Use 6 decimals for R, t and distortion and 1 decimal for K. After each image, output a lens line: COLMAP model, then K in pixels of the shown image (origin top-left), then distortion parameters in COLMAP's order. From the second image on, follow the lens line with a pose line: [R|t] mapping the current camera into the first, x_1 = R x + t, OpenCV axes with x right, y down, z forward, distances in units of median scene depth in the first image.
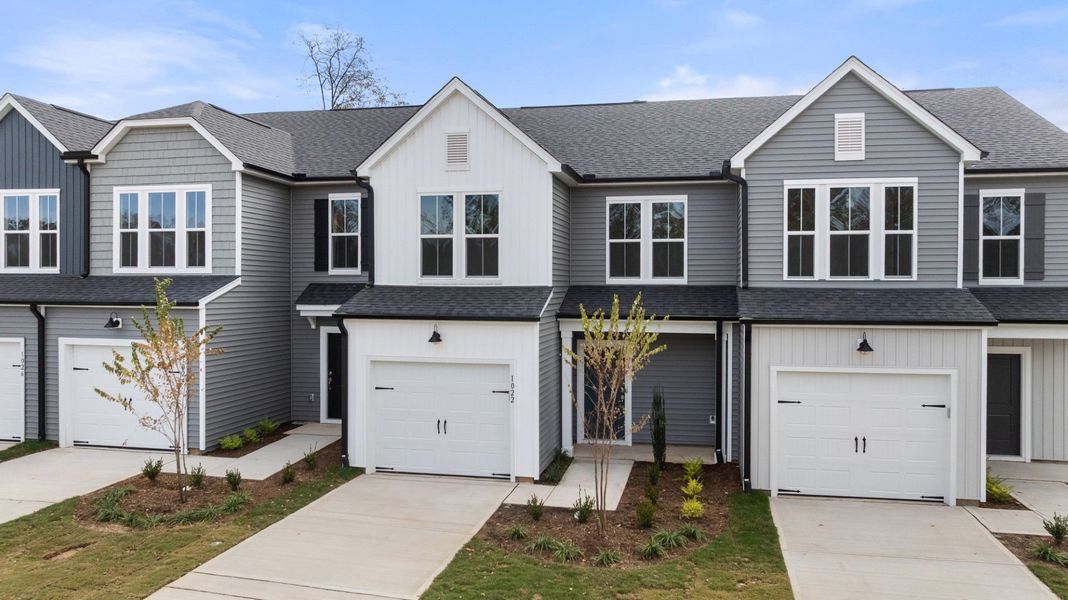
lens RADIAL K [[763.9, 0, 537.3], [0, 763.9, 293.4], [0, 0, 1]] dist [-0.034338, 0.026222]
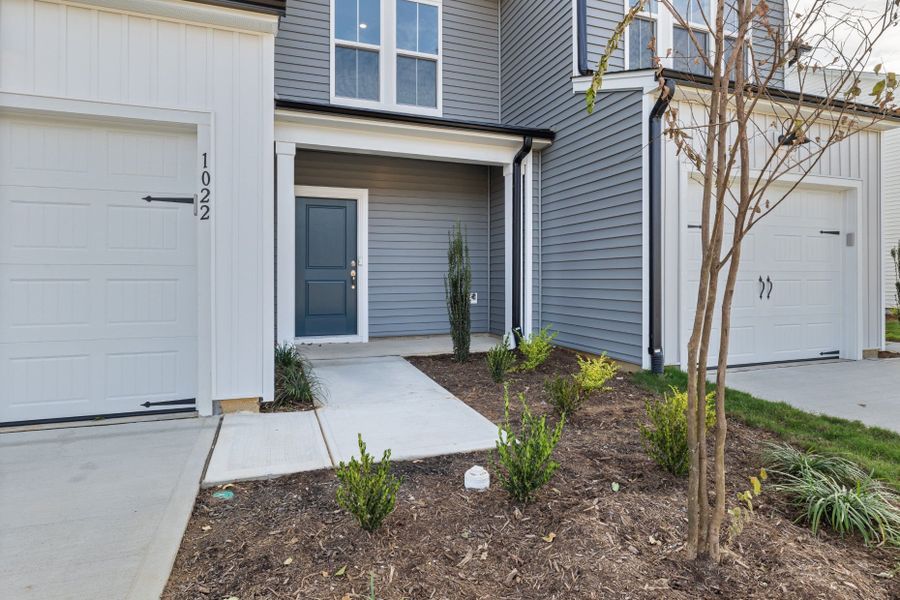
lens RADIAL K [[485.1, 0, 441.4], [0, 485.1, 275.1], [0, 0, 1]] dist [-0.000545, -0.000131]
pose [[0.853024, 0.001948, 0.521868, -0.059325], [0.007579, 0.999841, -0.016120, 0.175394], [-0.521817, 0.017706, 0.852874, 0.703750]]
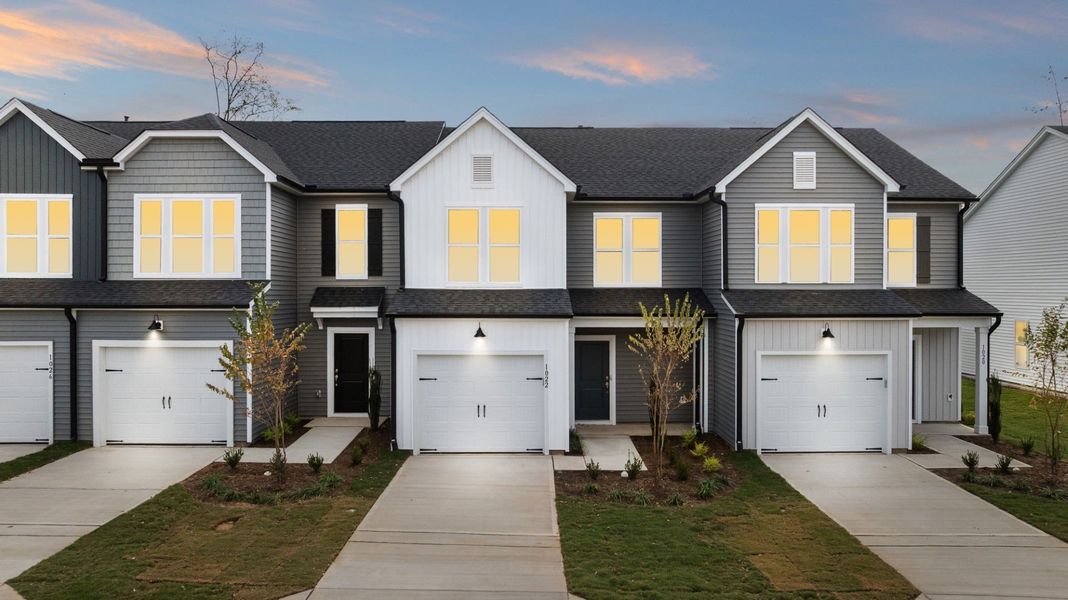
lens RADIAL K [[763.9, 0, 526.9], [0, 763.9, 300.0], [0, 0, 1]] dist [-0.034338, 0.026222]
pose [[0.978412, -0.005720, 0.206583, -0.300940], [0.005463, 0.999983, 0.001816, 0.005763], [-0.206590, -0.000648, 0.978427, -0.145300]]
